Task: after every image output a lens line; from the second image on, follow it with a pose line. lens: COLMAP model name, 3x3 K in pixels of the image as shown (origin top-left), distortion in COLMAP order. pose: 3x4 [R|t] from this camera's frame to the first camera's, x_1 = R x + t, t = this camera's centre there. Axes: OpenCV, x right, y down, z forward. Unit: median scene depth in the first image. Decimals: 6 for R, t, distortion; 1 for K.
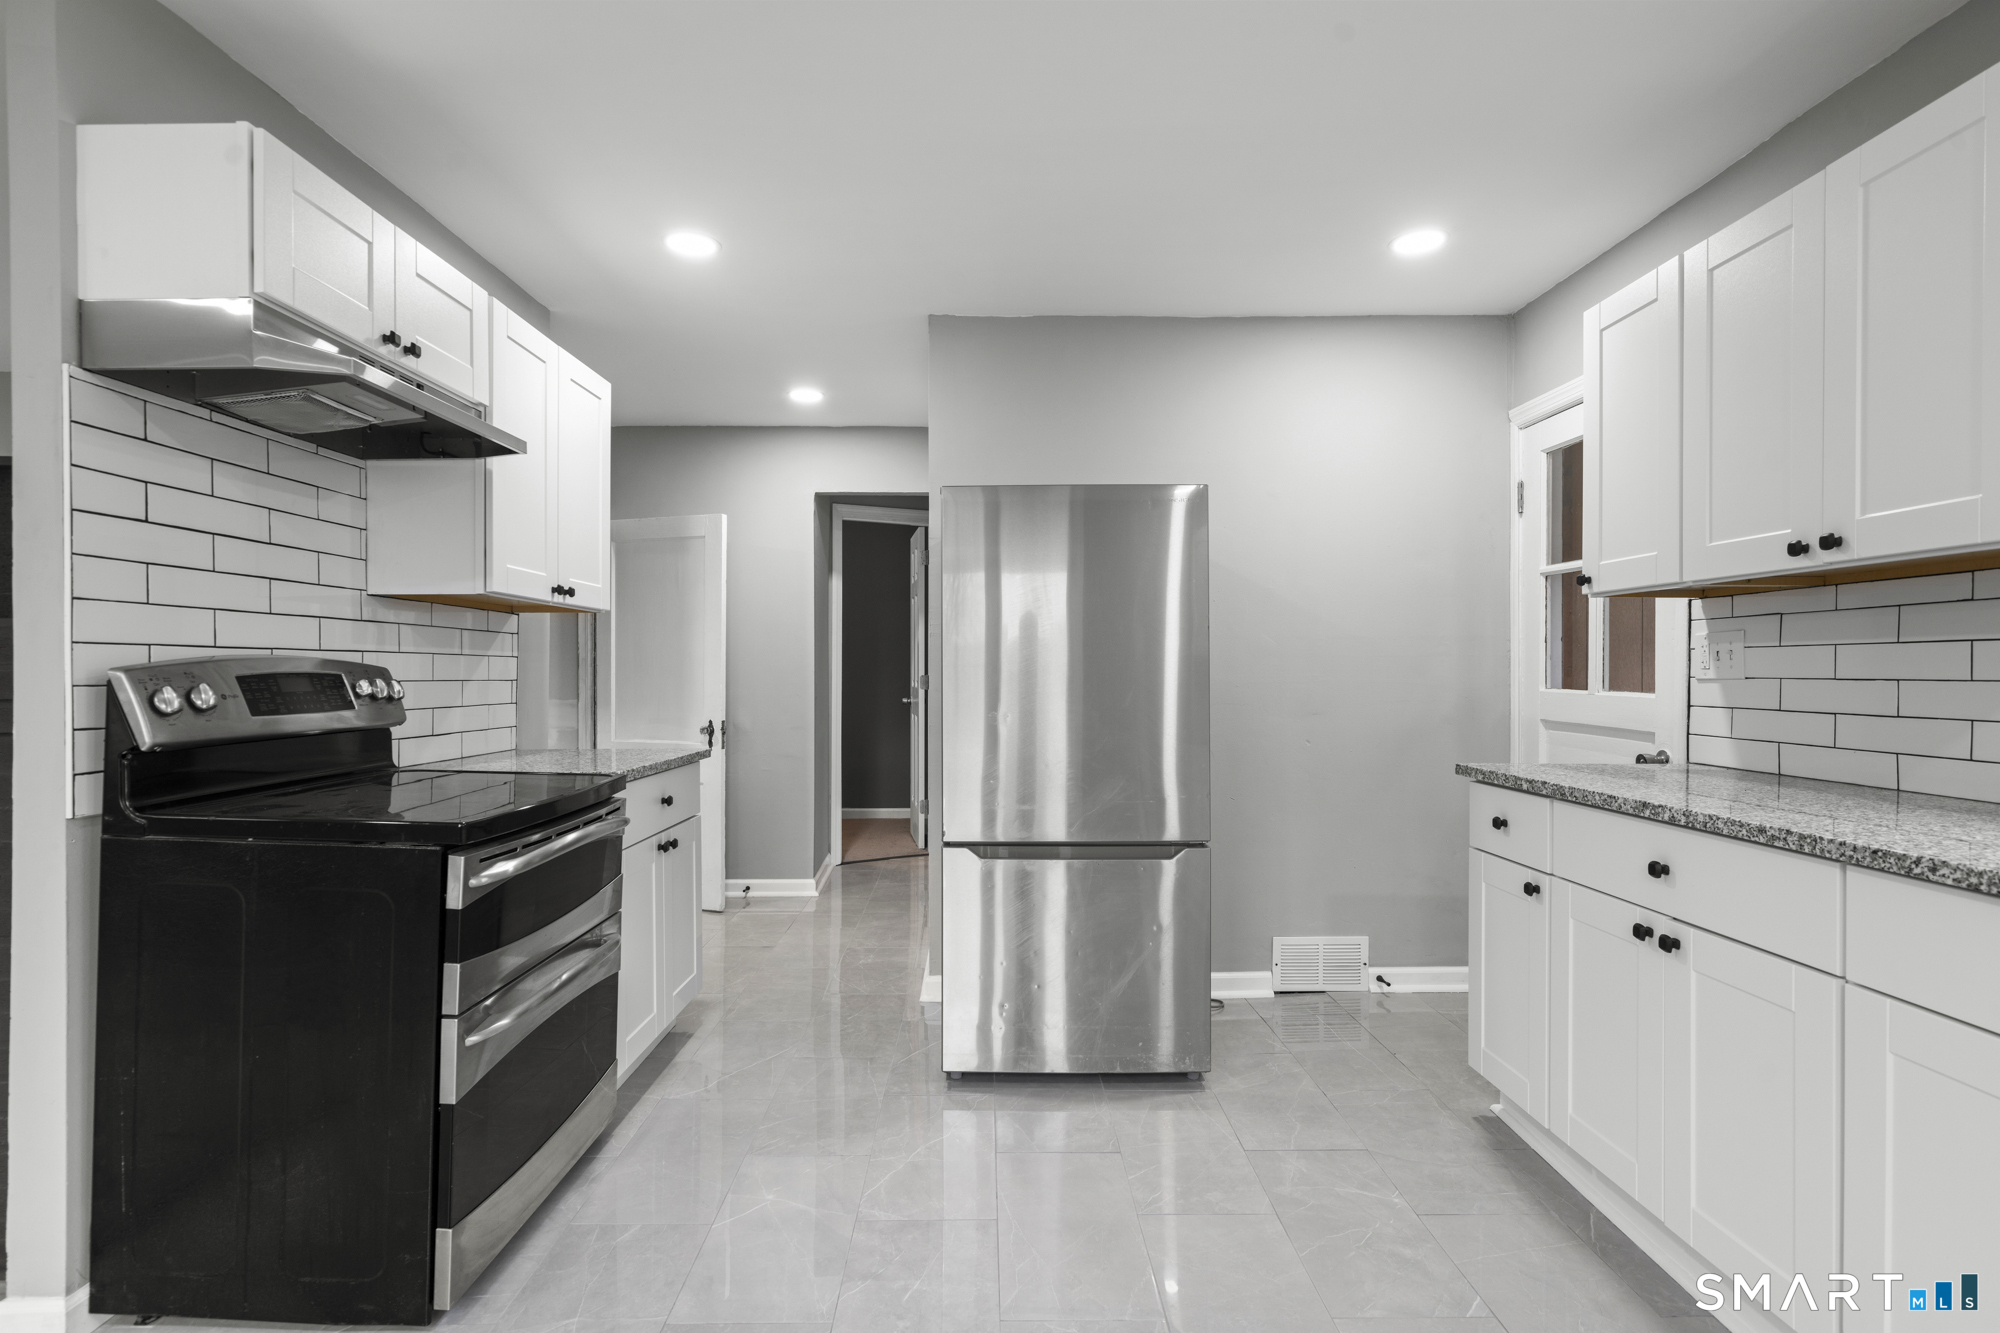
lens RADIAL K [[1001.9, 0, 1000.0], [0, 1001.9, 666.5], [0, 0, 1]] dist [0.002676, 0.000324]
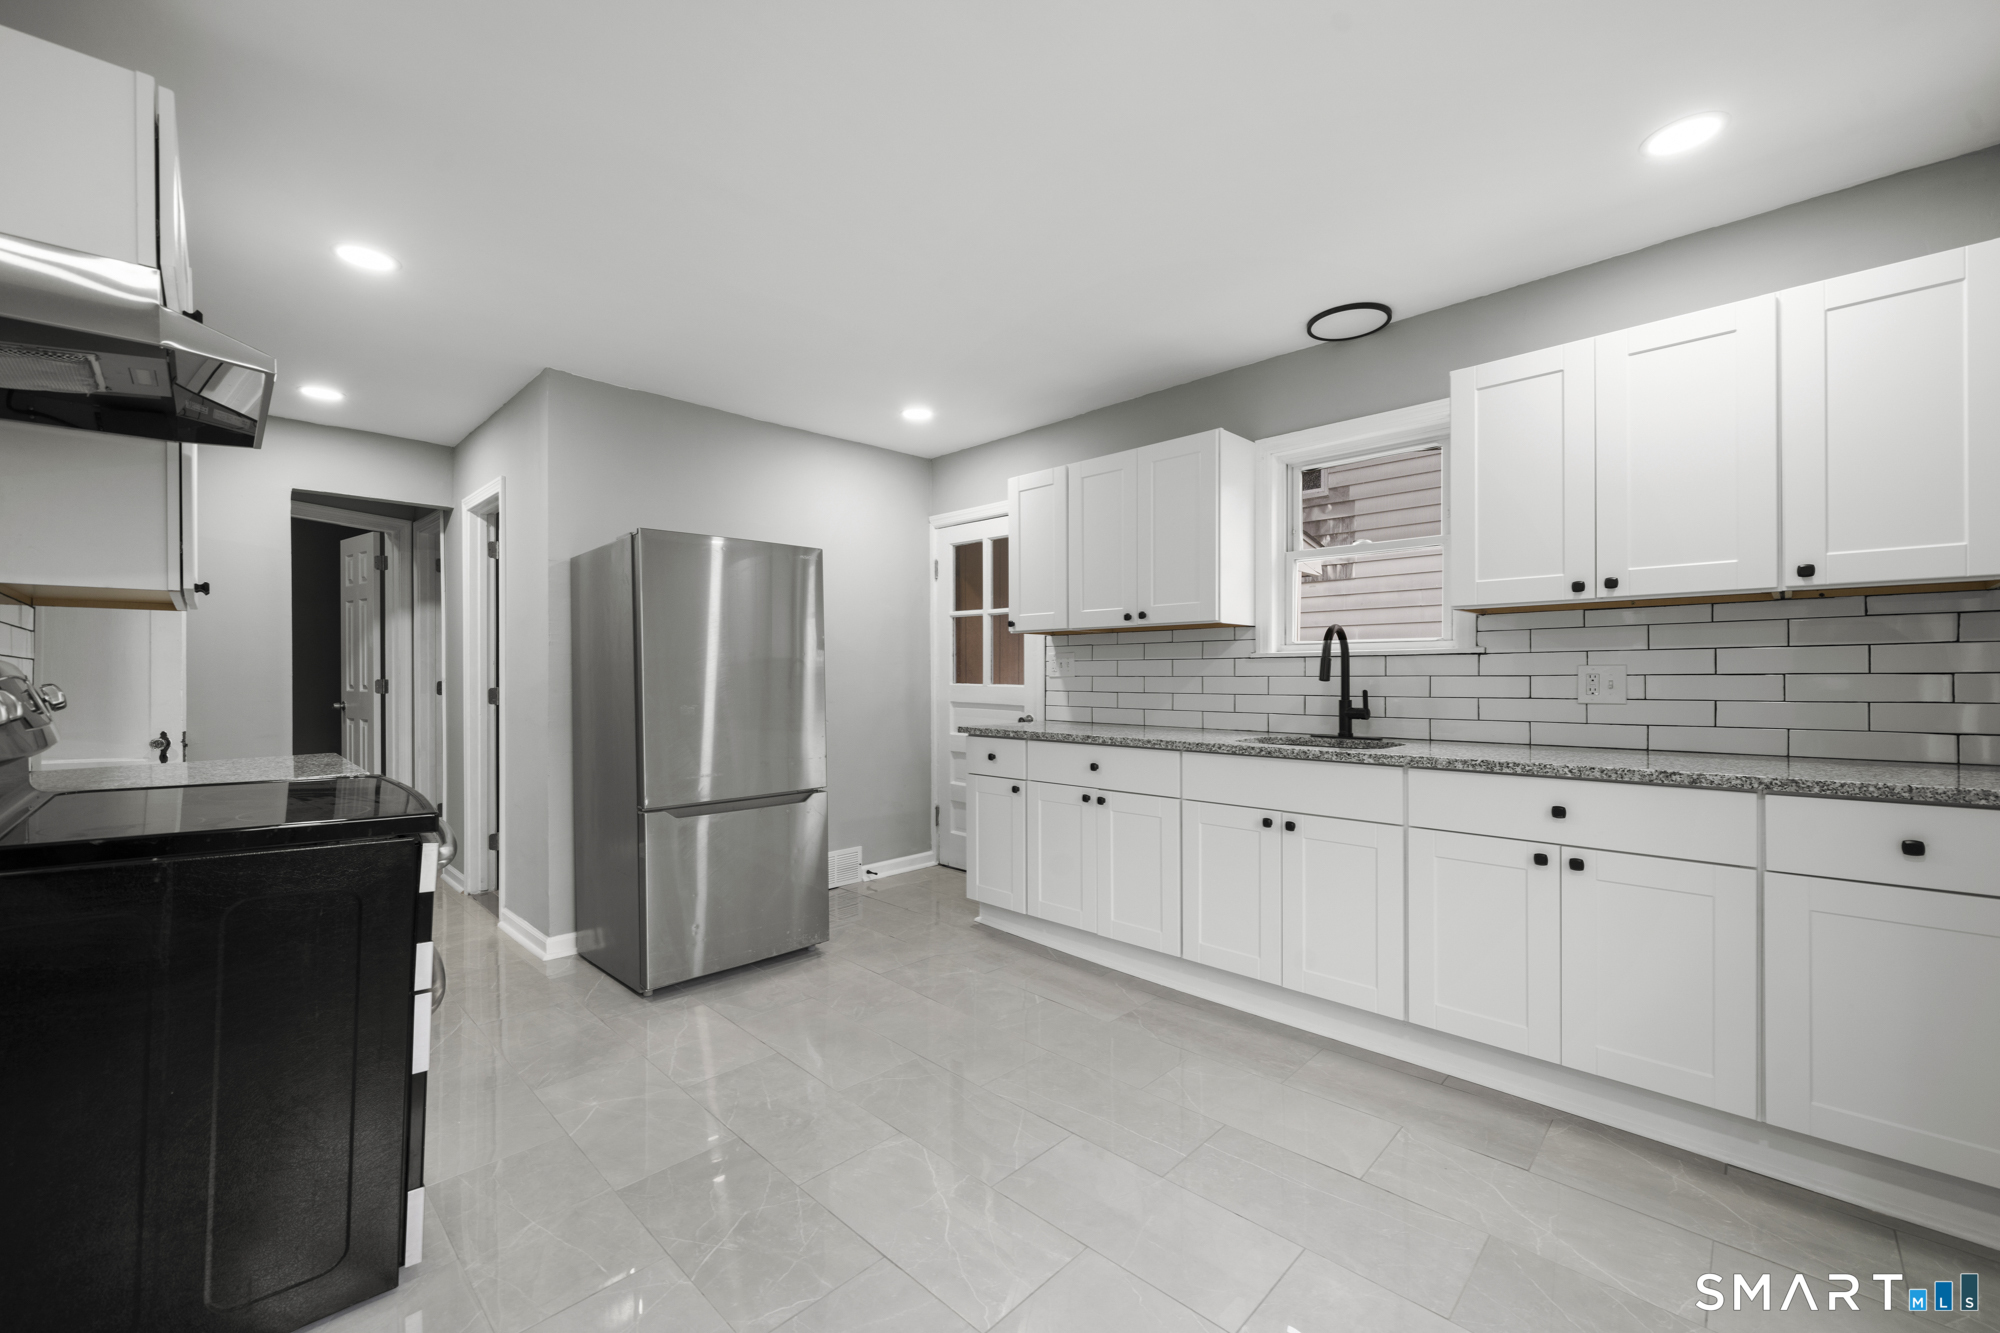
lens RADIAL K [[814.3, 0, 1000.0], [0, 814.3, 666.5], [0, 0, 1]] dist [0.000233, 0.000070]
pose [[0.708086, 0.002868, 0.706120, -0.489830], [0.000517, 0.999989, -0.004581, -0.000517], [-0.706126, 0.003609, 0.708077, -0.049258]]
